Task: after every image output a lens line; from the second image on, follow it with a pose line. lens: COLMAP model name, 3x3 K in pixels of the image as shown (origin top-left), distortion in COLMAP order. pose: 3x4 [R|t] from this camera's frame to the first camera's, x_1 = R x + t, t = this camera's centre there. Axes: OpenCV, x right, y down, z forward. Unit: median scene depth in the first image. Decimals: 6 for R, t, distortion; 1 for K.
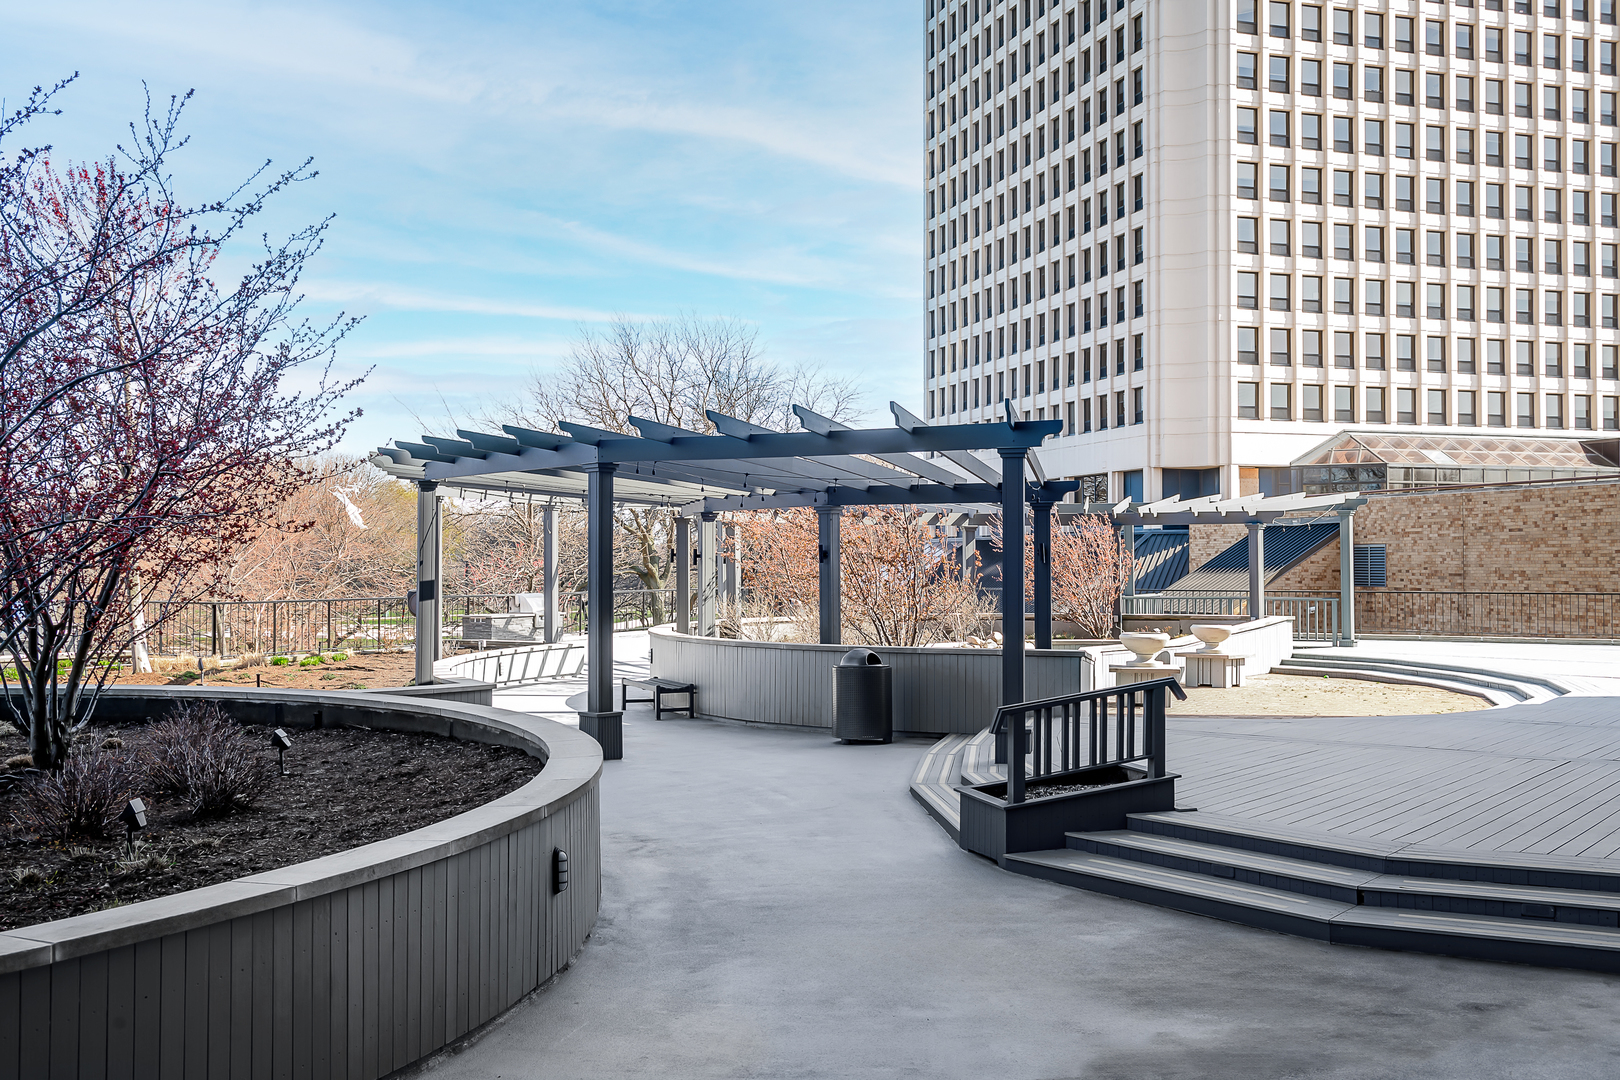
lens RADIAL K [[1587.2, 0, 810.9], [0, 1587.2, 542.8], [0, 0, 1]] dist [0.019492, 0.000000]
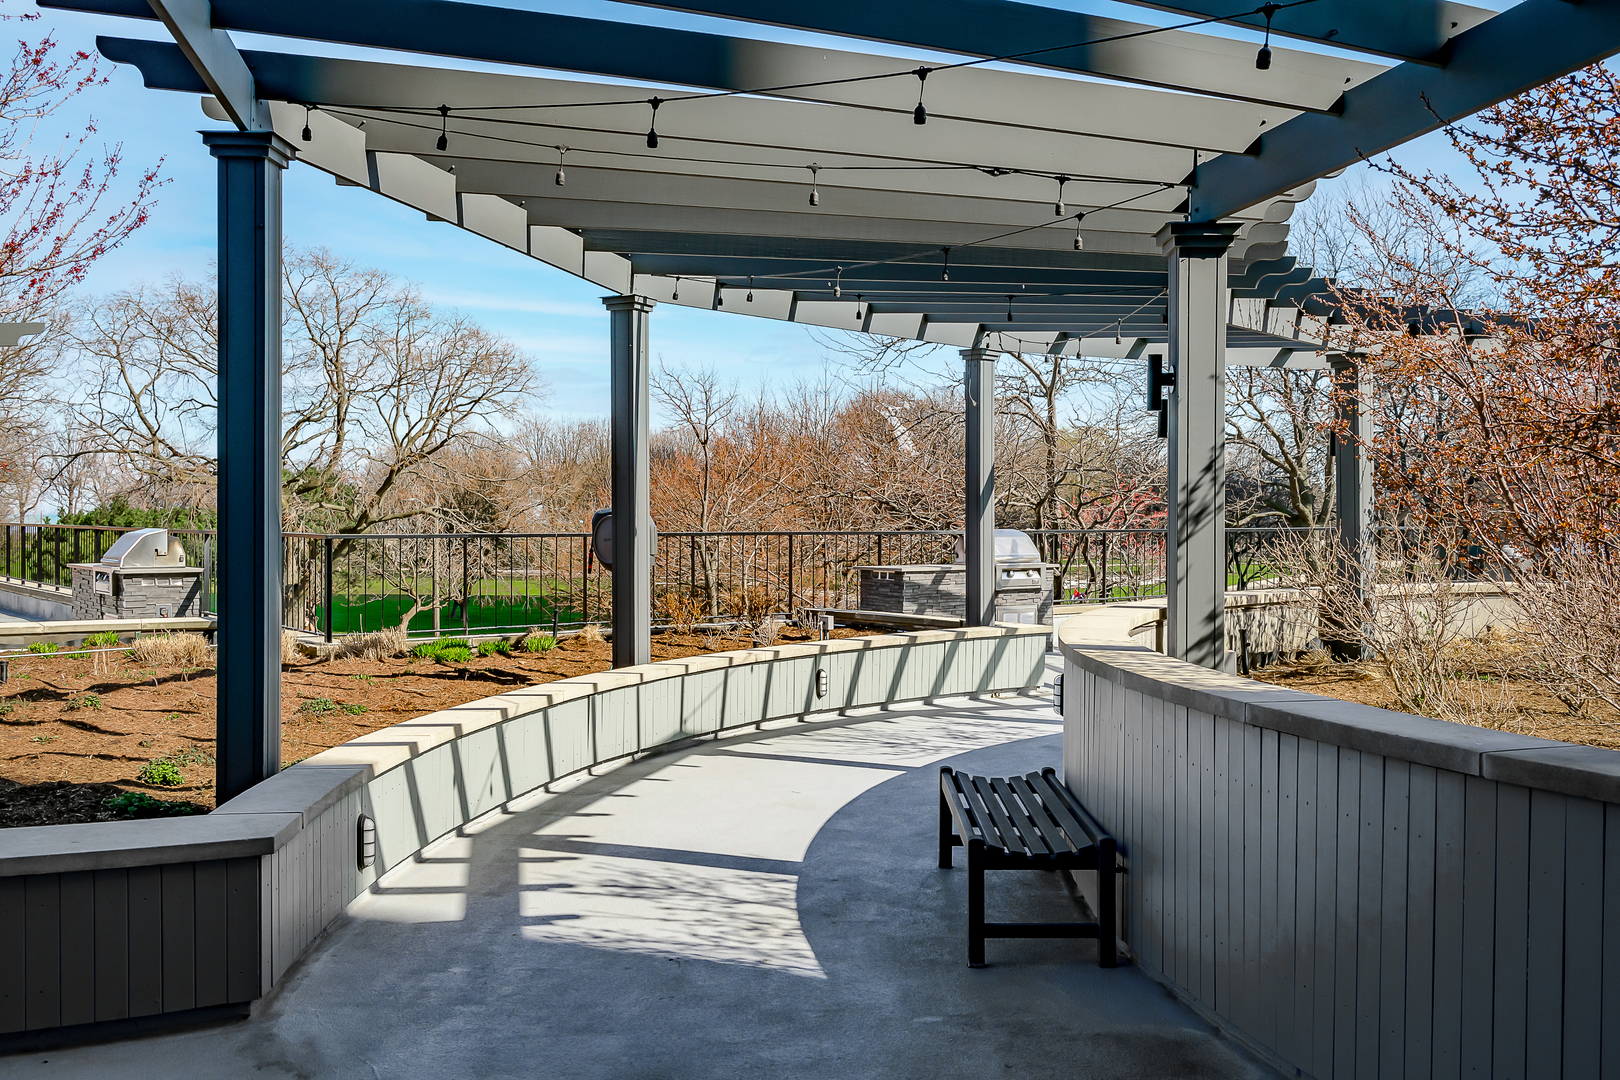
lens RADIAL K [[1587.2, 0, 809.0], [0, 1587.2, 535.7], [0, 0, 1]] dist [0.019492, 0.000000]
pose [[0.913484, 0.008624, -0.406782, -0.008951], [0.002498, 0.999638, 0.026805, 0.022035], [0.406866, -0.025502, 0.913132, 0.530675]]
